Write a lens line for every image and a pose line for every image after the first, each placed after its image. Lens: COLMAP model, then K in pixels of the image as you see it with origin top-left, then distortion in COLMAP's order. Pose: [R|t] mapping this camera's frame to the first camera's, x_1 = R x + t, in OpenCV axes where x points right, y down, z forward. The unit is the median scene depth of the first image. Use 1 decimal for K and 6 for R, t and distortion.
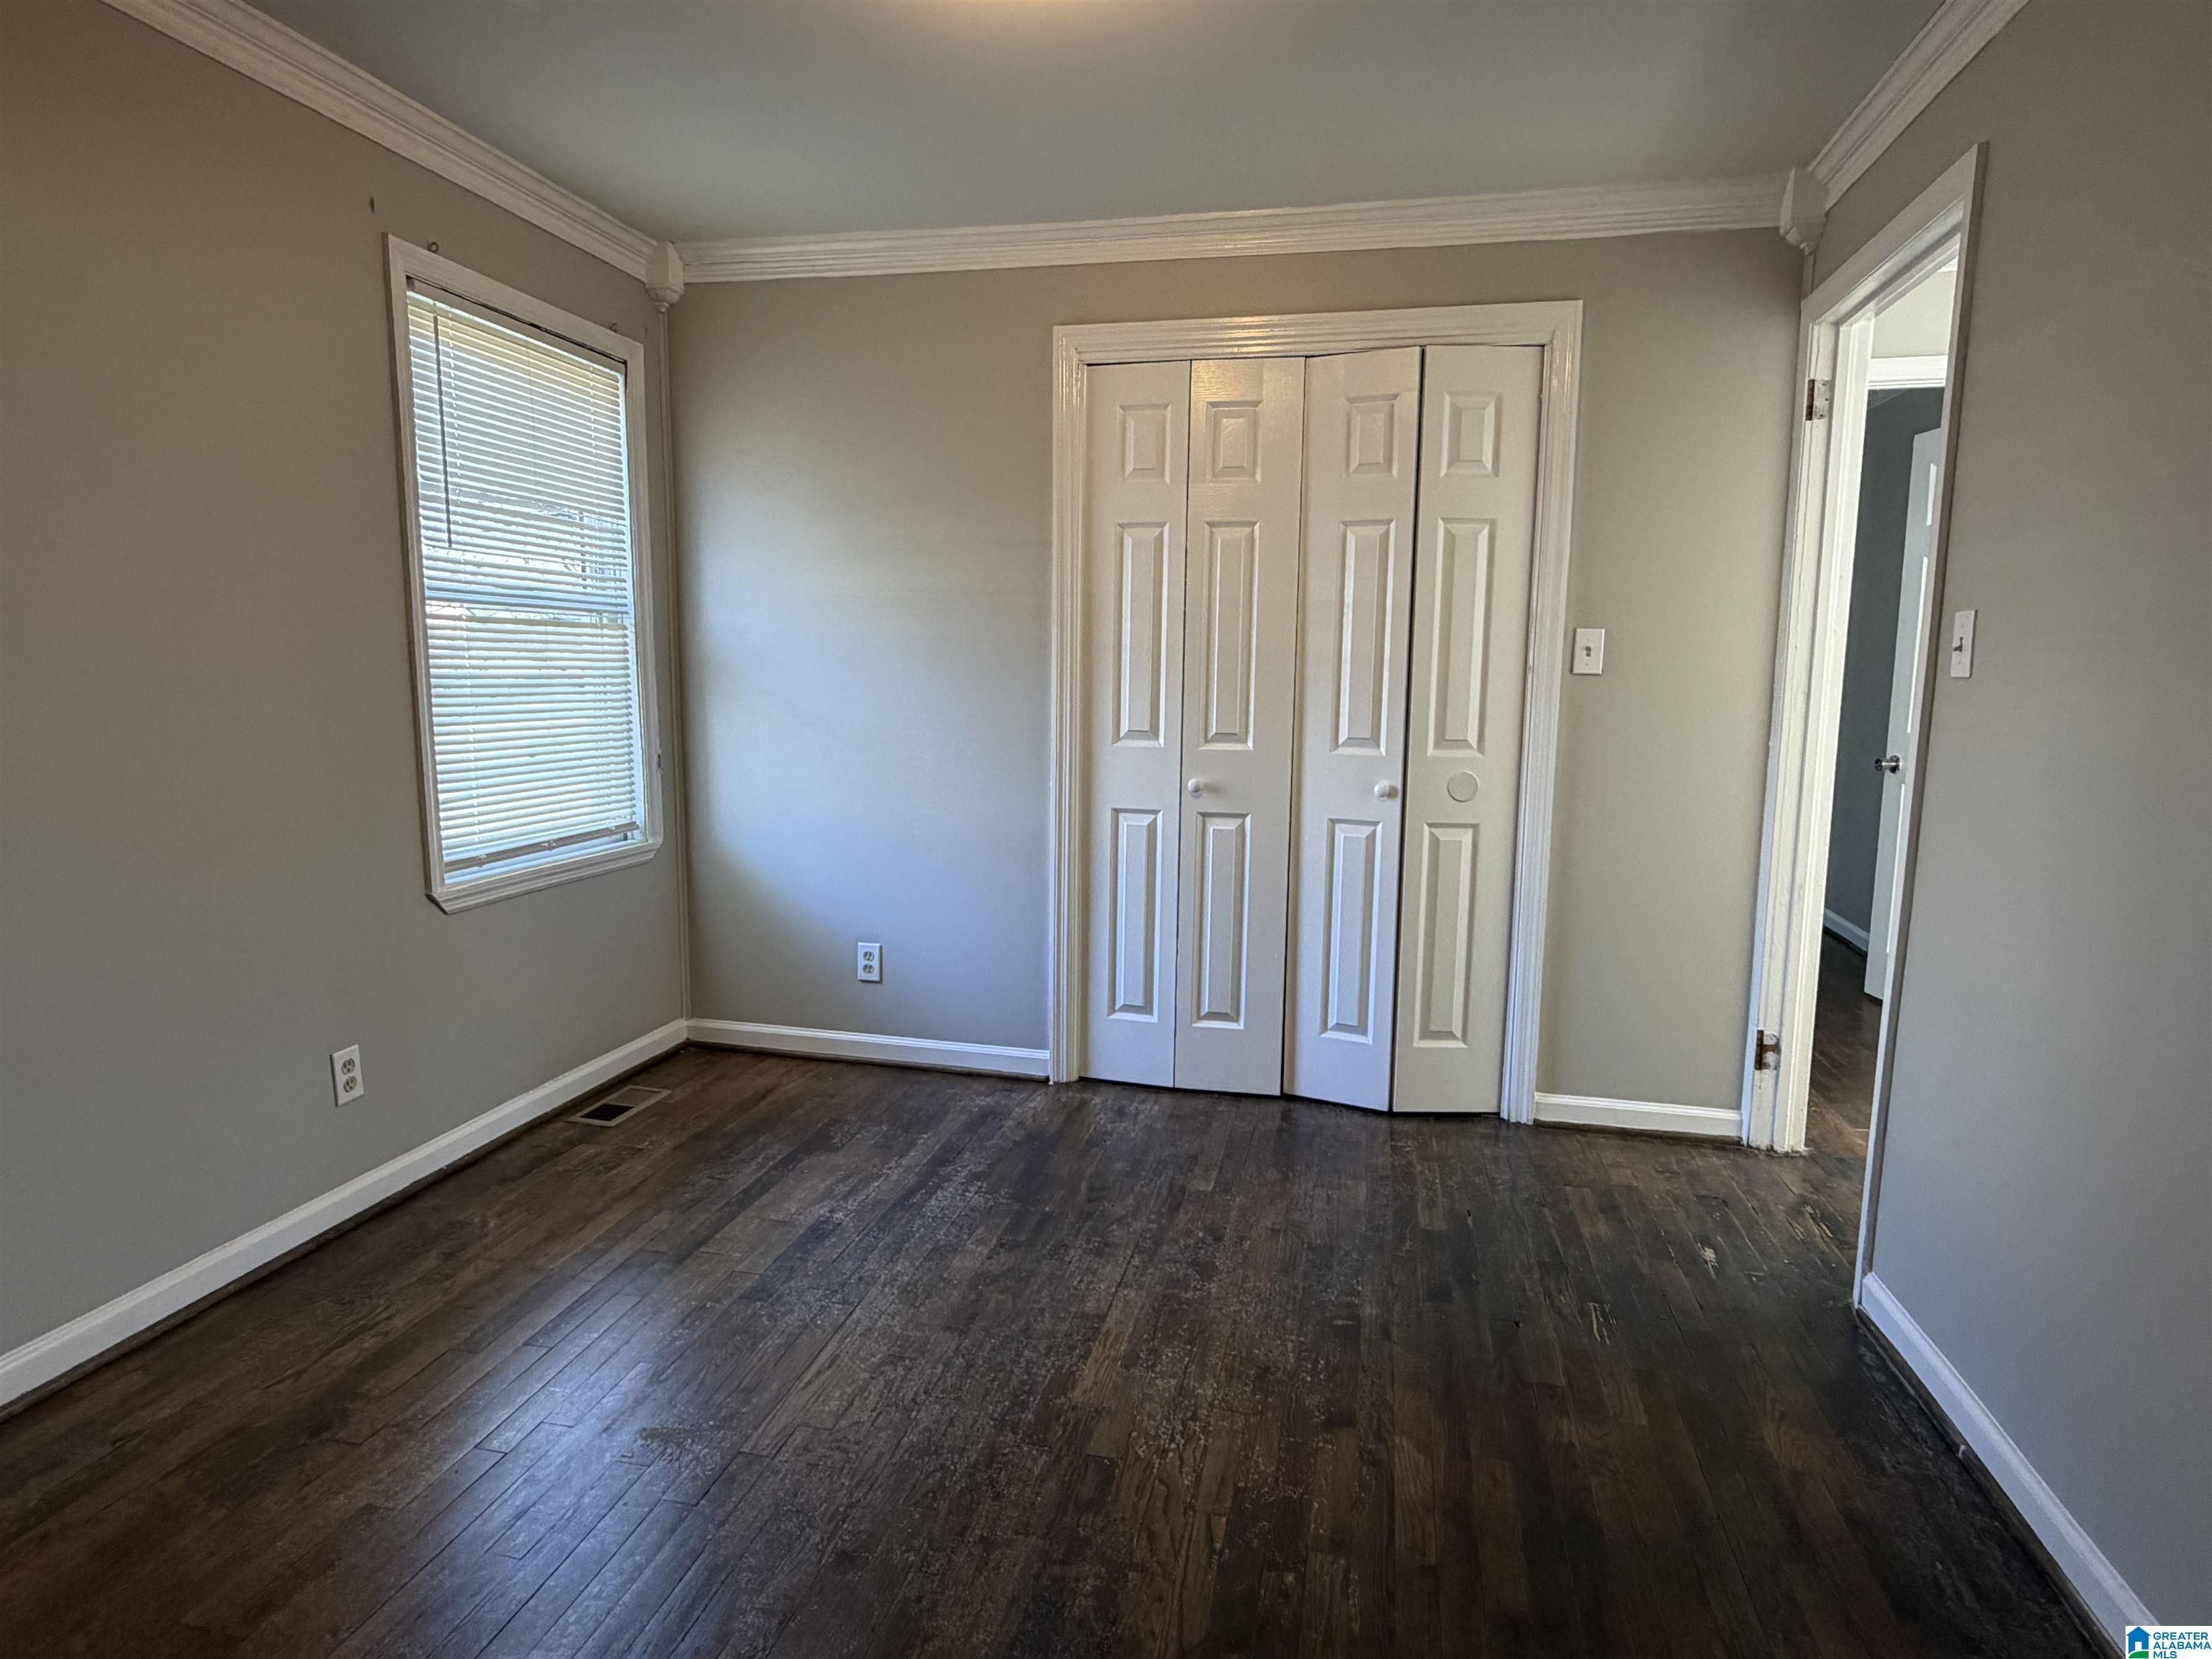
lens RADIAL K [[1237.5, 0, 1109.2], [0, 1237.5, 827.9], [0, 0, 1]] dist [-0.004460, -0.000987]
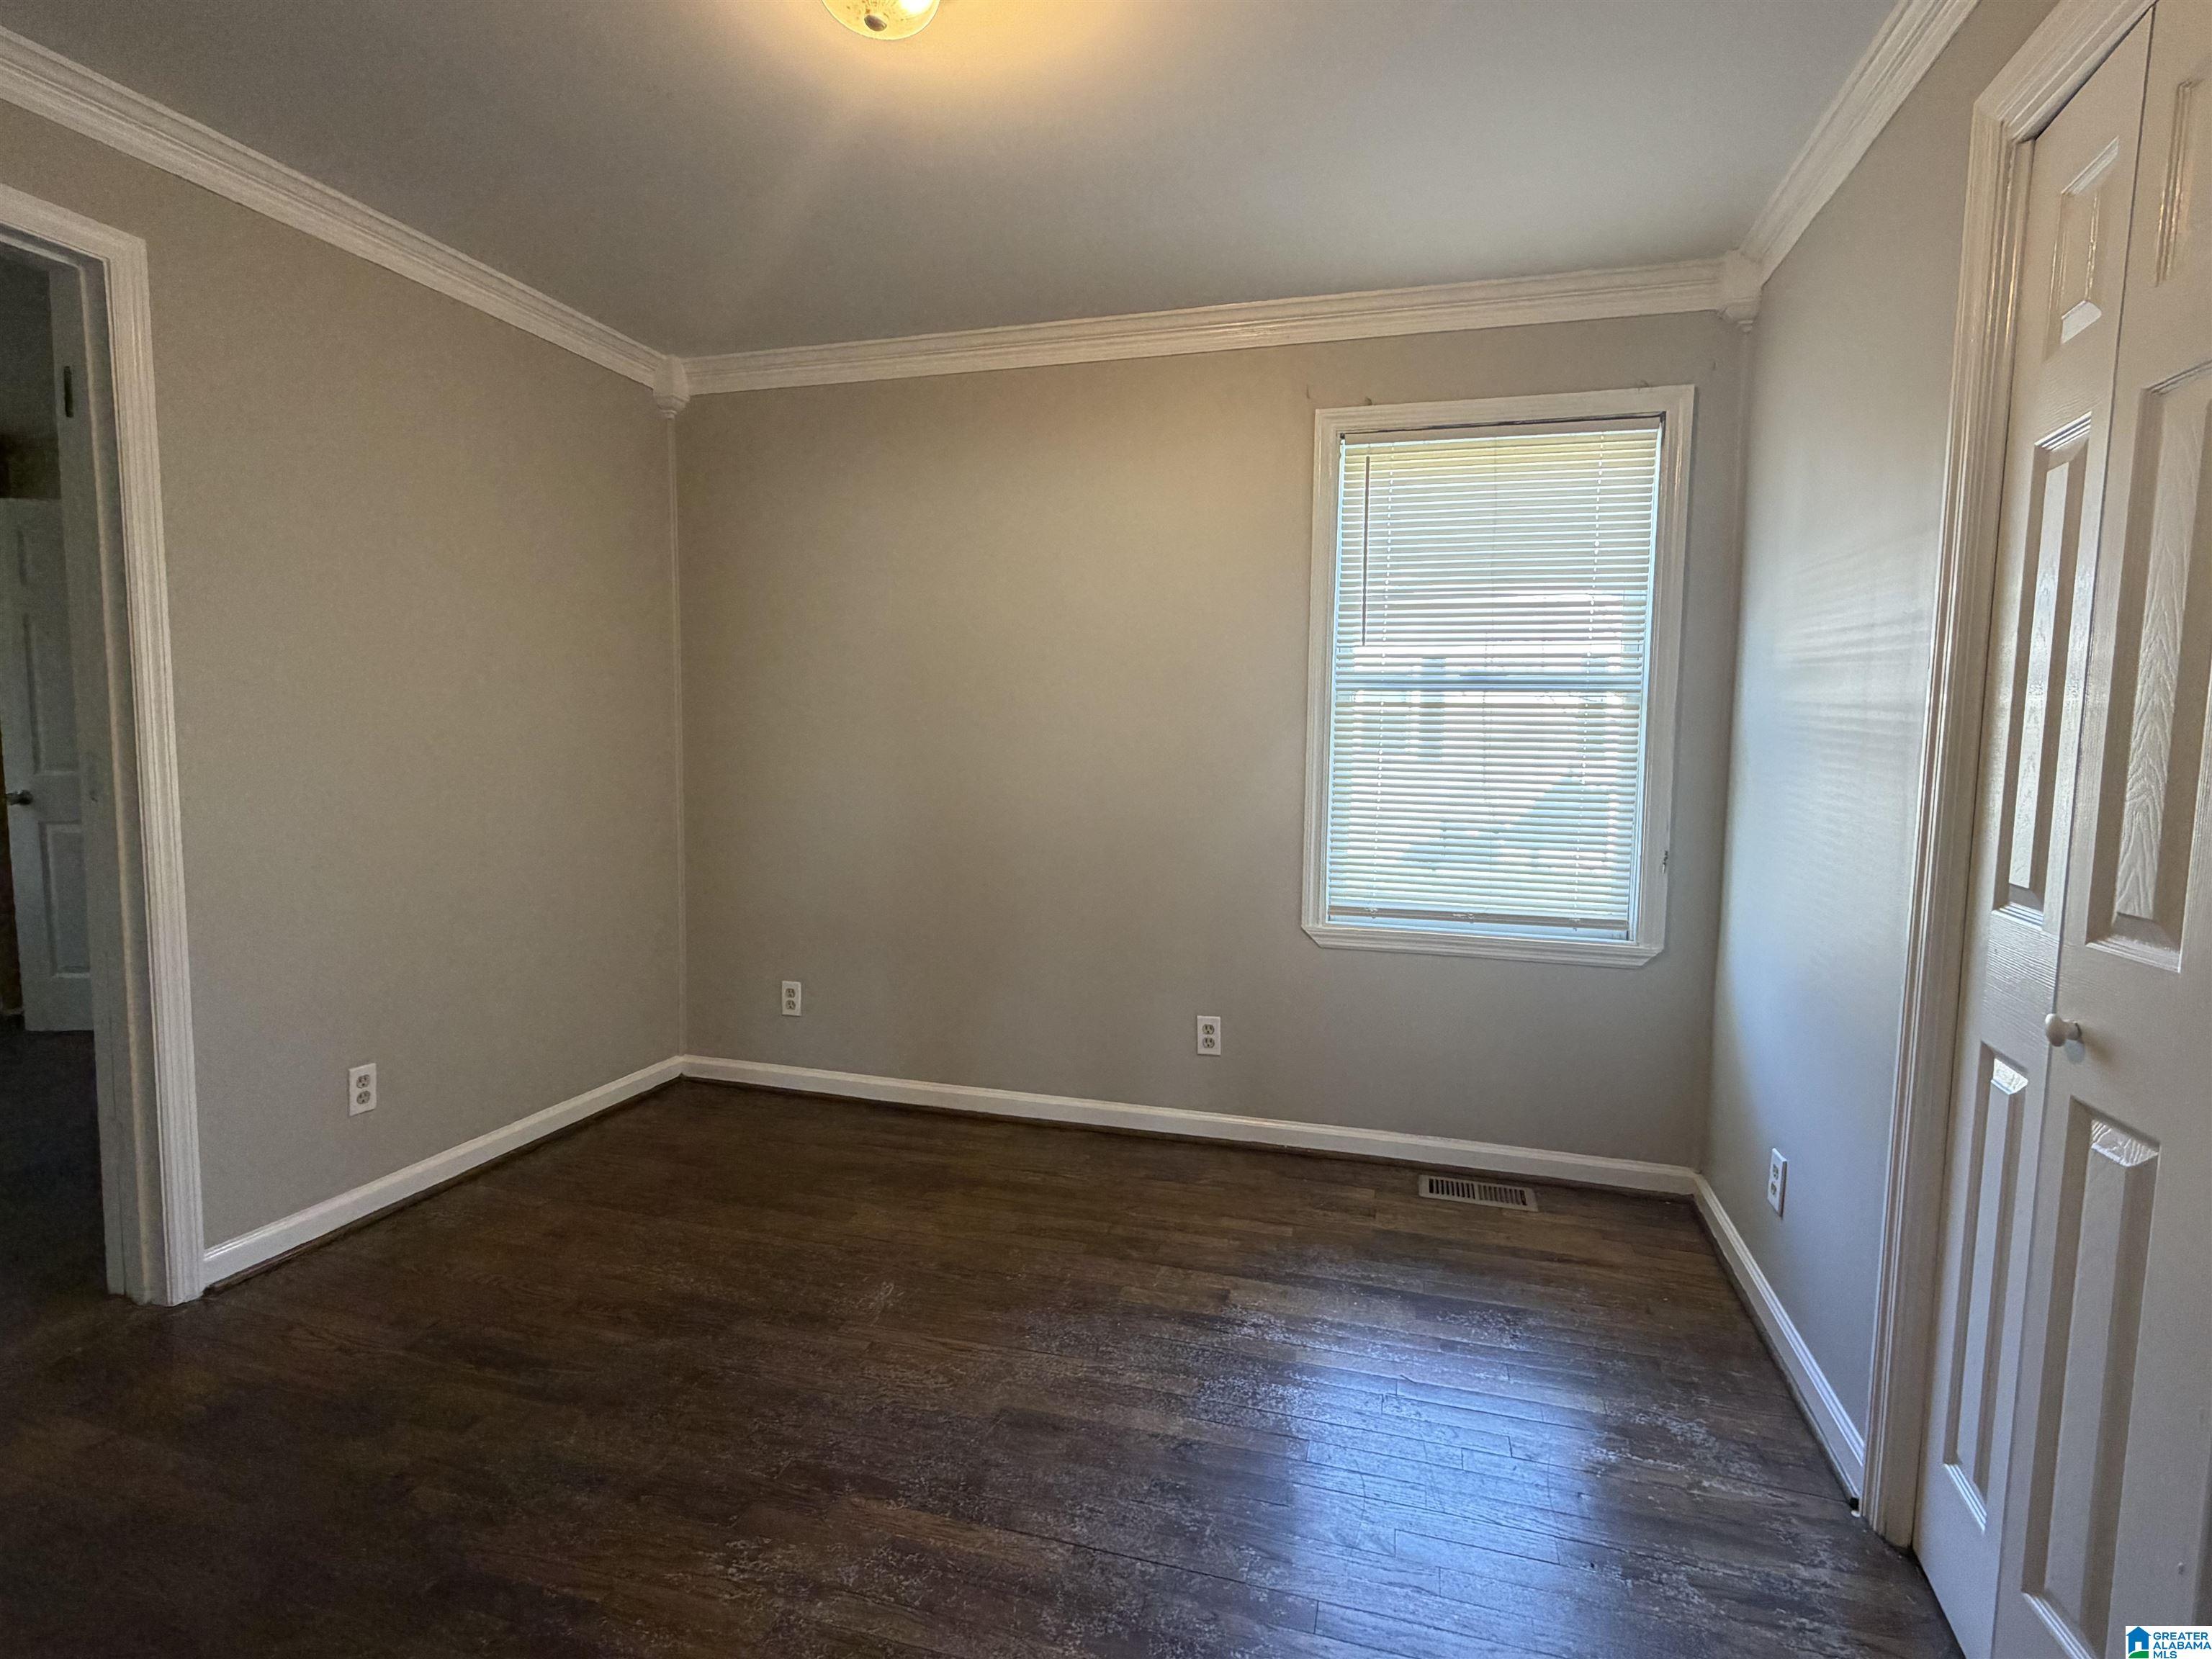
lens RADIAL K [[1095.1, 0, 1112.6], [0, 1095.1, 832.5], [0, 0, 1]] dist [-0.002721, 0.002222]
pose [[-0.056685, 0.074538, -0.995606, 0.505889], [-0.147741, 0.985604, 0.082201, -0.093401], [0.987400, 0.151751, -0.044857, 0.775632]]
